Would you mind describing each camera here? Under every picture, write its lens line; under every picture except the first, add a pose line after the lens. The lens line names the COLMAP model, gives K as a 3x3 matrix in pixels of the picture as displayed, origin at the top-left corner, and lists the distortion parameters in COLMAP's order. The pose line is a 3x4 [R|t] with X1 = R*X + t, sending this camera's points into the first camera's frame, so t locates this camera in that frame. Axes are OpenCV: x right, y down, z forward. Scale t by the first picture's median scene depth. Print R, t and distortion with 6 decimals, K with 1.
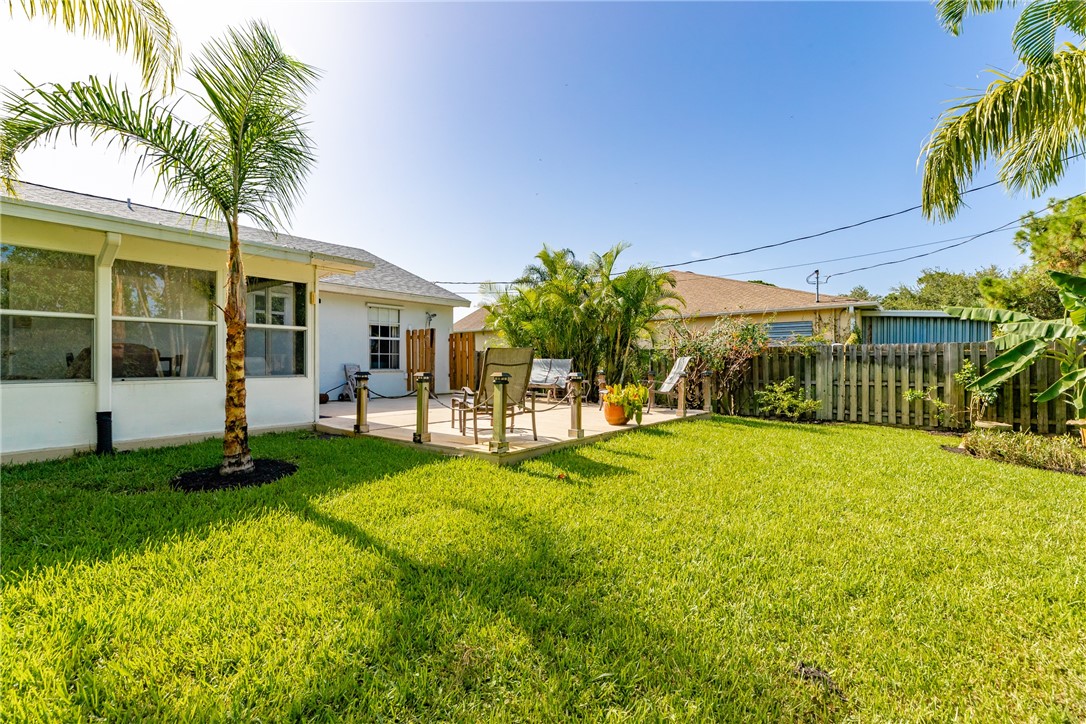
lens RADIAL K [[488.9, 0, 545.3], [0, 488.9, 362.5], [0, 0, 1]] dist [0.006813, 0.000084]
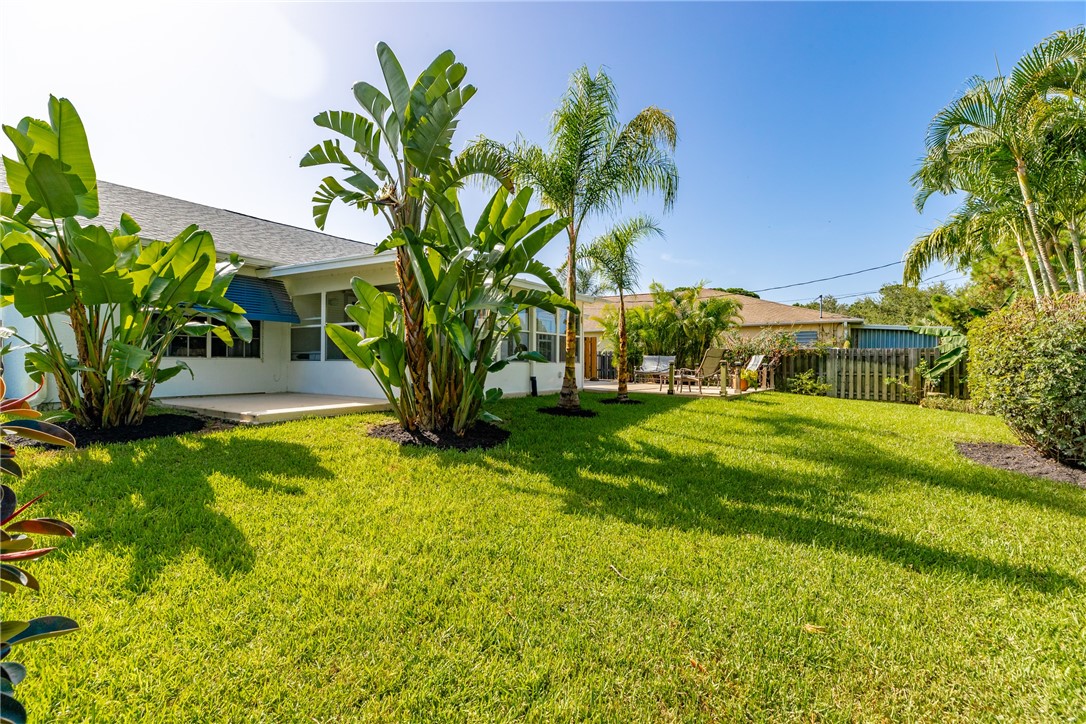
lens RADIAL K [[488.9, 0, 540.9], [0, 488.9, 360.9], [0, 0, 1]] dist [0.006813, 0.000084]
pose [[0.998600, 0.009726, 0.051992, -0.429561], [-0.009602, 0.999950, -0.002638, 0.015758], [-0.052015, 0.002135, 0.998644, -0.489474]]
